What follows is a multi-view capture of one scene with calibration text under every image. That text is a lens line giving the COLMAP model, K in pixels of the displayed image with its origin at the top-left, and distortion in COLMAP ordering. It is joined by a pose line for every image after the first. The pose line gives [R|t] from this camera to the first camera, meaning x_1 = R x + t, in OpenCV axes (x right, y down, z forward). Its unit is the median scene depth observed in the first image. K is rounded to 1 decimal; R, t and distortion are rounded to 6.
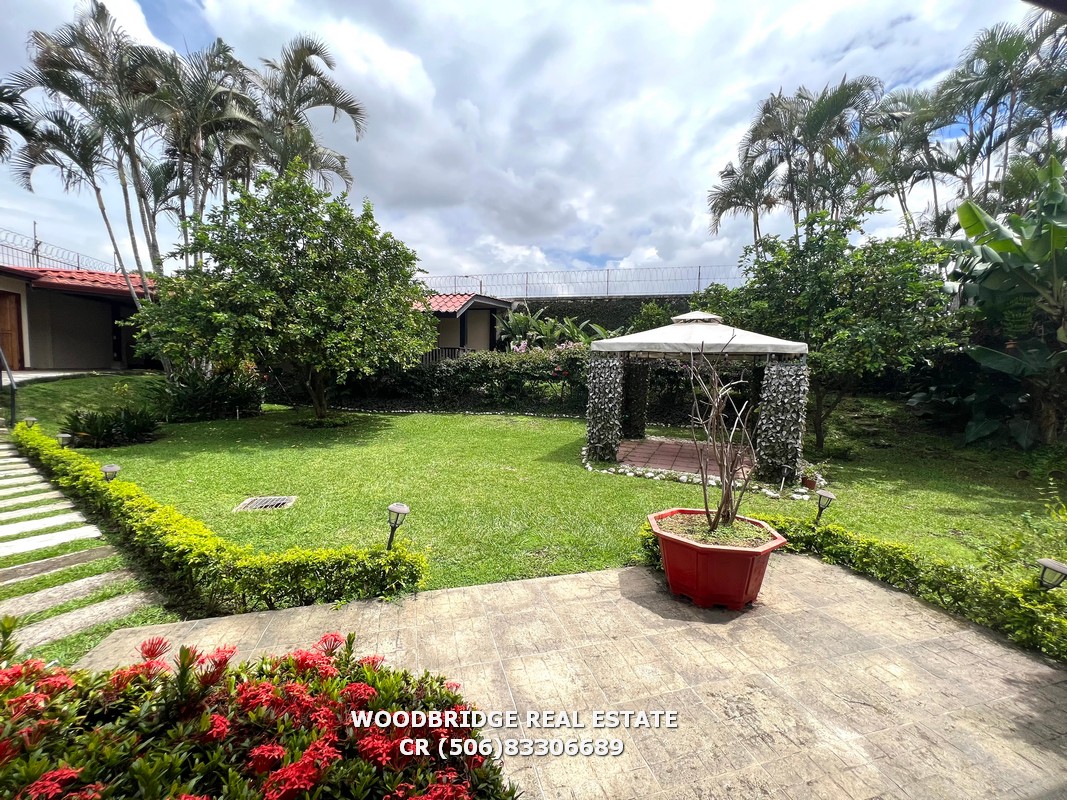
lens RADIAL K [[430.4, 0, 531.6], [0, 430.4, 397.9], [0, 0, 1]] dist [-0.002535, 0.000869]
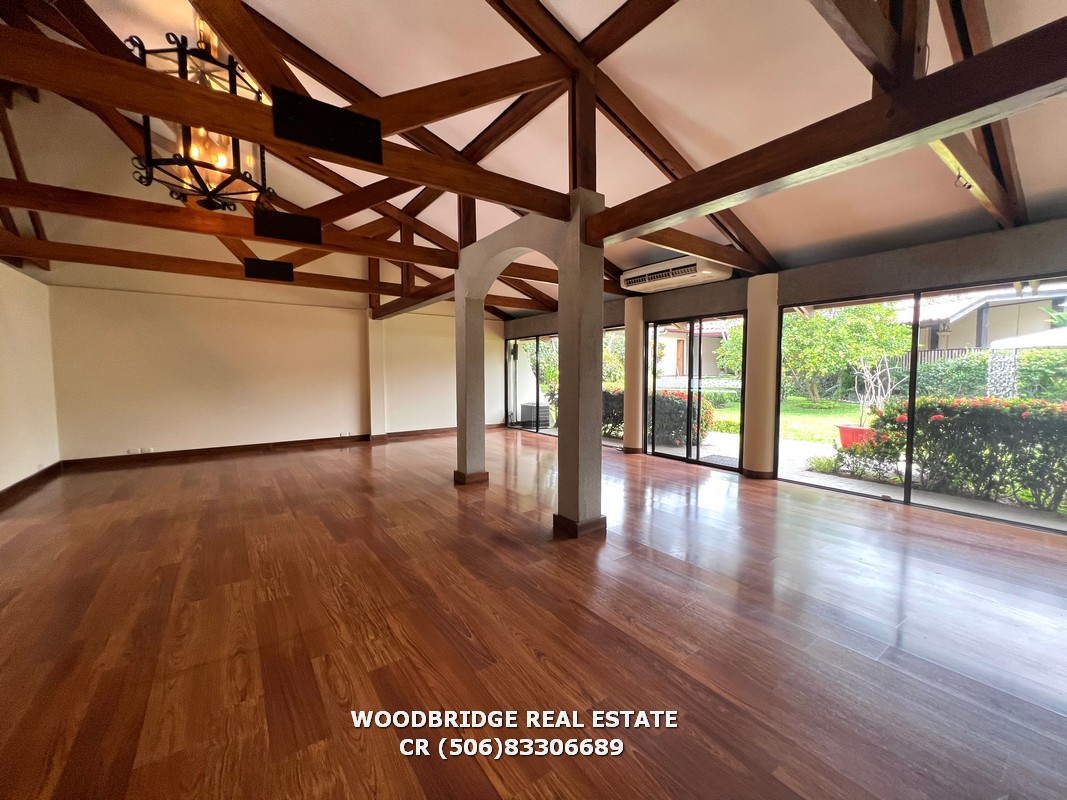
lens RADIAL K [[430.4, 0, 529.1], [0, 430.4, 402.0], [0, 0, 1]] dist [-0.002535, 0.000869]
pose [[0.348374, 0.039499, -0.936523, 1.095153], [-0.049664, 0.998486, 0.023638, 0.104983], [0.936039, 0.038276, 0.349809, -0.903150]]
